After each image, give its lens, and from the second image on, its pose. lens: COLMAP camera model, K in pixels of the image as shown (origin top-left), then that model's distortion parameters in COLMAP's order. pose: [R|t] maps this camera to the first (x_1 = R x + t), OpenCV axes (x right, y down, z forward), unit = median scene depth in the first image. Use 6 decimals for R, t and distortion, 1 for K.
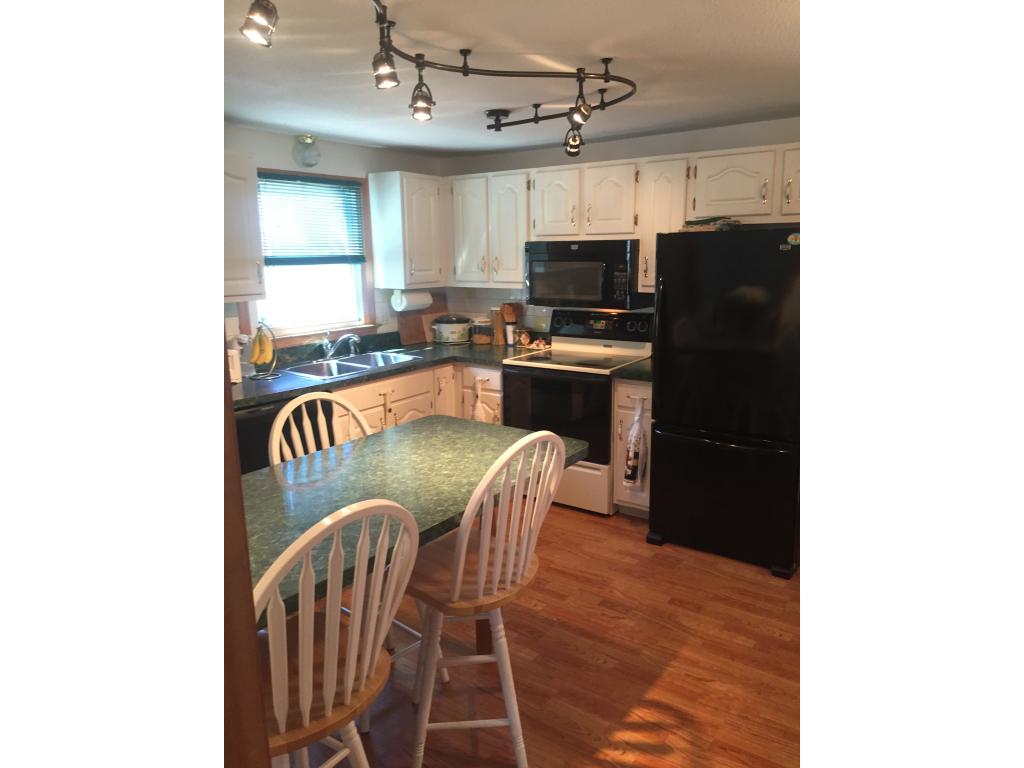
lens RADIAL K [[658.1, 0, 510.2], [0, 658.1, 386.0], [0, 0, 1]] dist [0.003006, 0.000342]
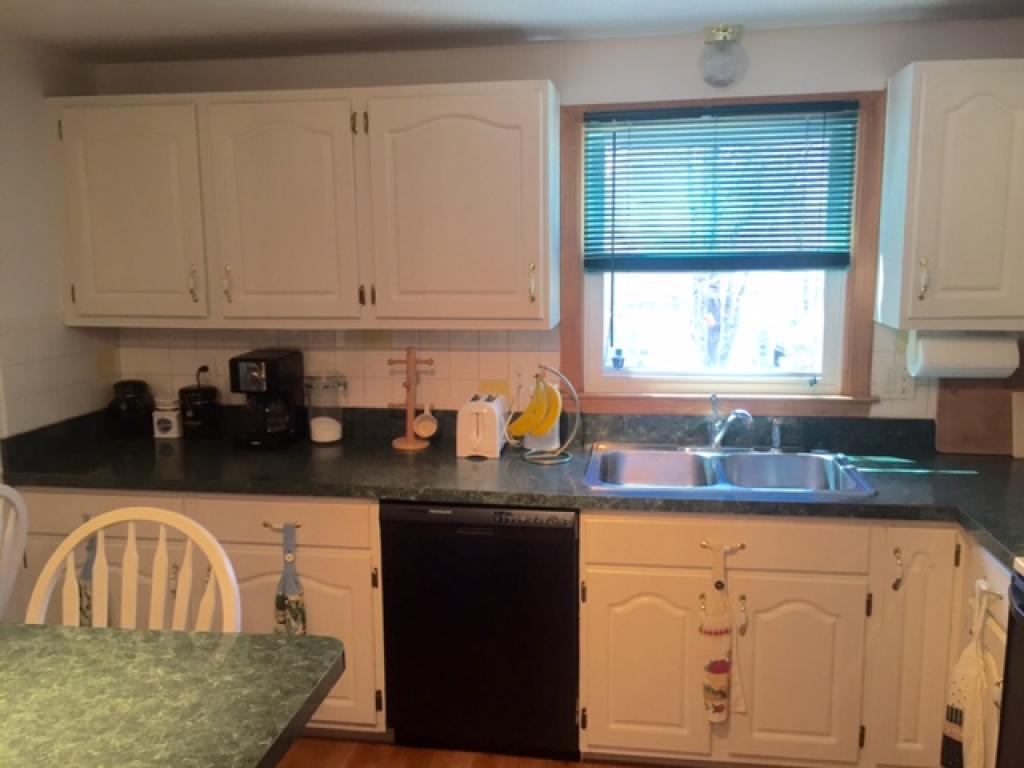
lens RADIAL K [[871.6, 0, 511.2], [0, 871.6, 378.5], [0, 0, 1]] dist [0.046234, -0.053211]
pose [[0.440952, 0.137821, -0.886886, 0.276924], [-0.174382, 0.982466, 0.065973, -0.120541], [0.880427, 0.125566, 0.457254, 0.563064]]
